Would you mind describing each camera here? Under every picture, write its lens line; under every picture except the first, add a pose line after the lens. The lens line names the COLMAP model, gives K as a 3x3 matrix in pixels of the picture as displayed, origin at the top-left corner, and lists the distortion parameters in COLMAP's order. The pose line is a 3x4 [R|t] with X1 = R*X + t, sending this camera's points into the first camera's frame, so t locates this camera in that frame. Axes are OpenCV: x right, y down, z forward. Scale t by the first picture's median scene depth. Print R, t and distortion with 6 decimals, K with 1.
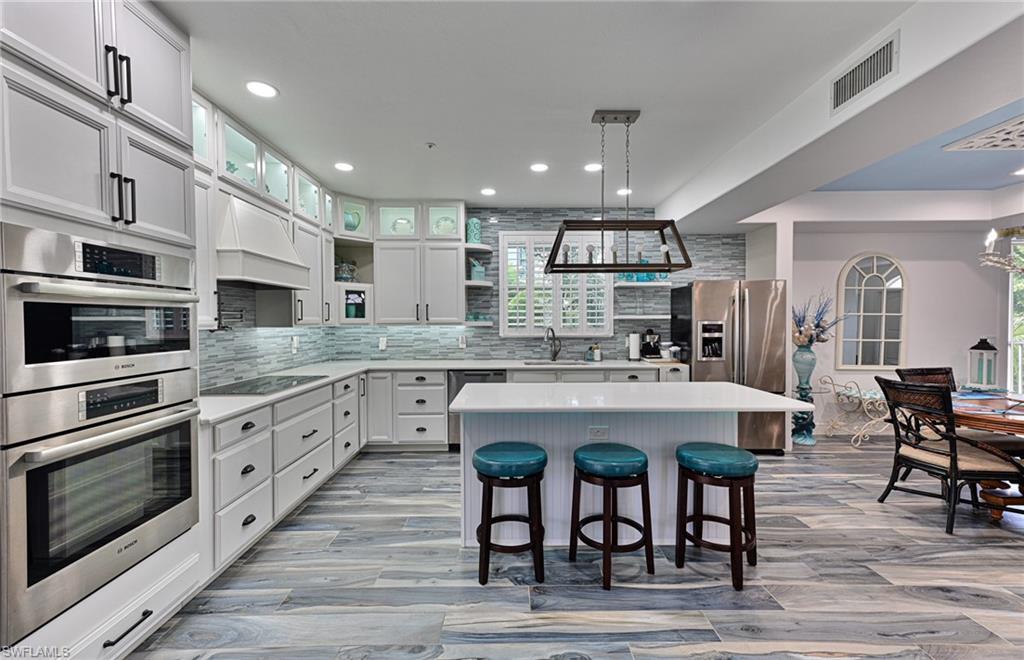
lens RADIAL K [[459.2, 0, 530.0], [0, 459.2, 340.7], [0, 0, 1]] dist [0.028483, 0.000368]
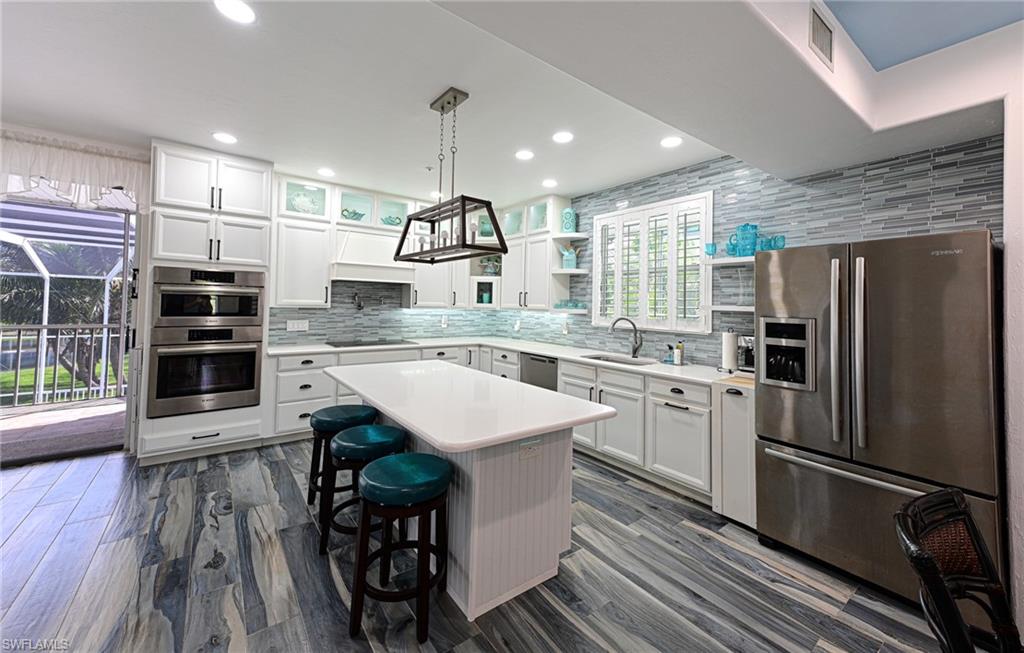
lens RADIAL K [[407.8, 0, 472.9], [0, 407.8, 308.3], [0, 0, 1]] dist [0.019497, -0.000189]
pose [[0.544394, 0.024925, -0.838459, 0.544024], [-0.059598, 0.998182, -0.009022, -0.023496], [0.836710, 0.054882, 0.544889, 0.349102]]
